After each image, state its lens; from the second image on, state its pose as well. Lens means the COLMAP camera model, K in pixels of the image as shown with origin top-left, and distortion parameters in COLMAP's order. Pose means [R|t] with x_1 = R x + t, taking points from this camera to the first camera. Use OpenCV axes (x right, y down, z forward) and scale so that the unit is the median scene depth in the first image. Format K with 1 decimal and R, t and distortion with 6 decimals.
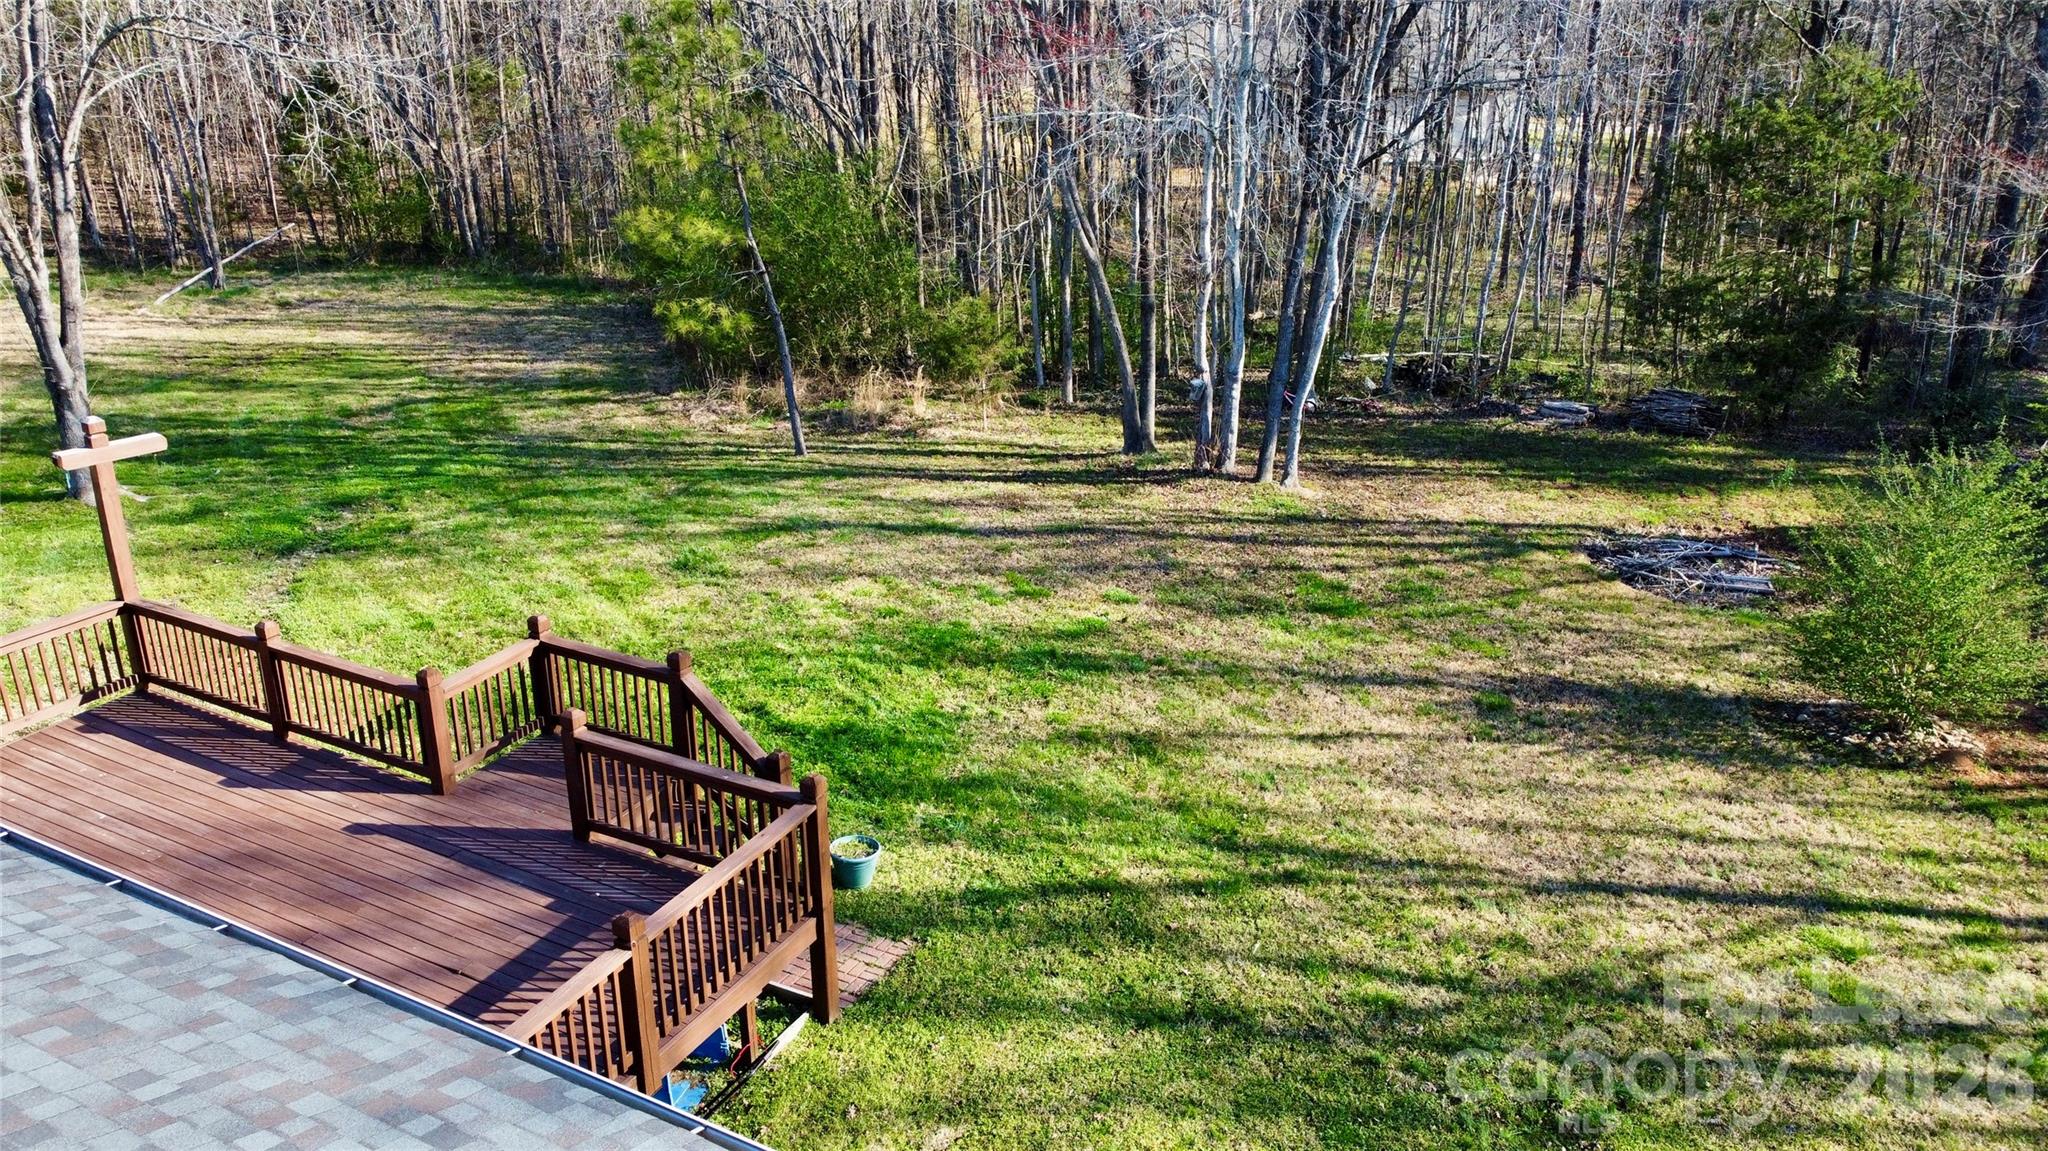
lens RADIAL K [[1564.5, 0, 1024.0], [0, 1564.5, 575.5], [0, 0, 1]] dist [-0.004787, 0.000985]
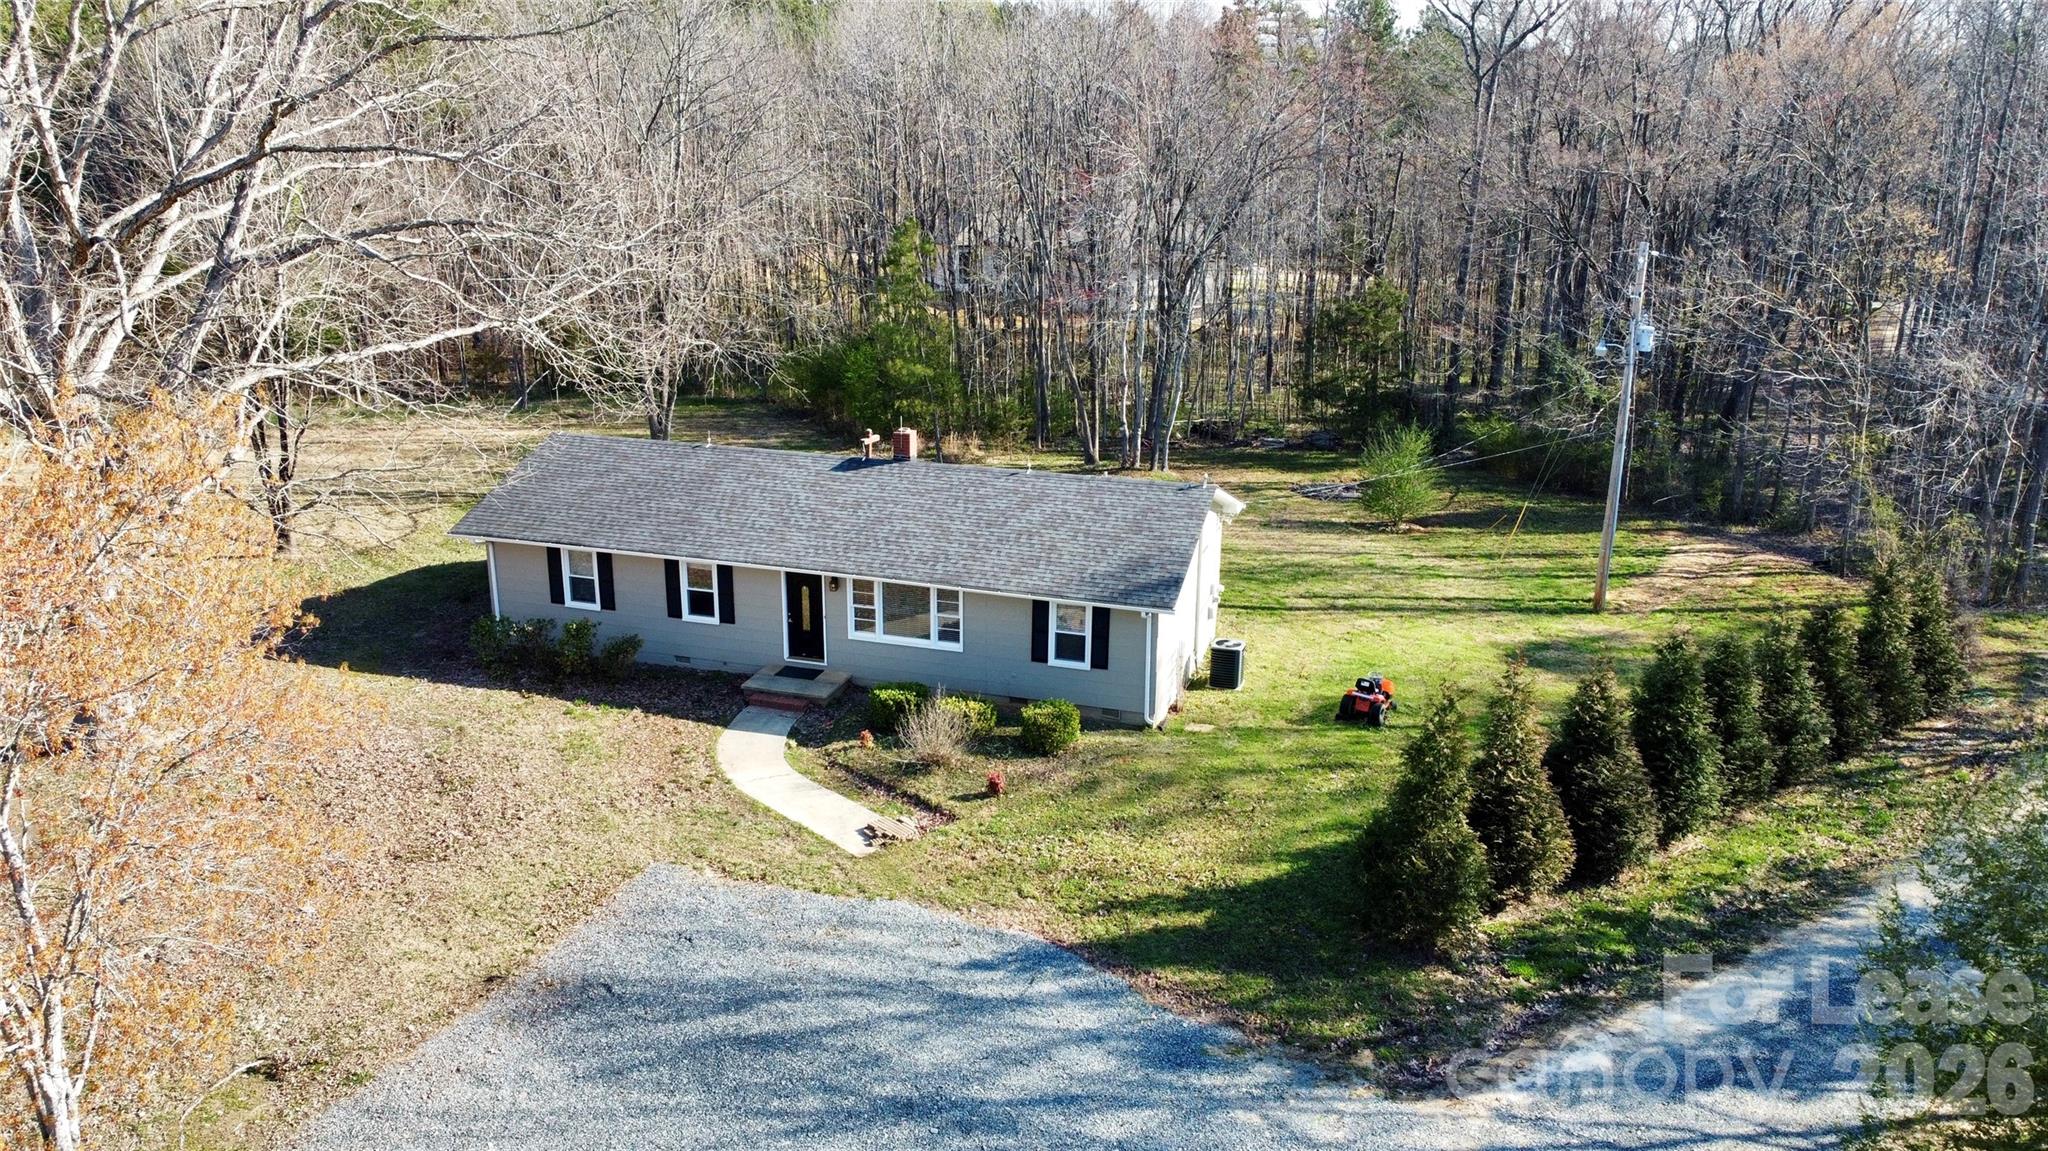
lens RADIAL K [[1564.5, 0, 1024.0], [0, 1564.5, 575.5], [0, 0, 1]] dist [-0.004787, 0.000985]
pose [[0.980526, -0.048764, 0.190240, -0.401636], [0.060815, 0.996461, -0.058027, 0.177726], [-0.186737, 0.068467, 0.980021, -1.011136]]
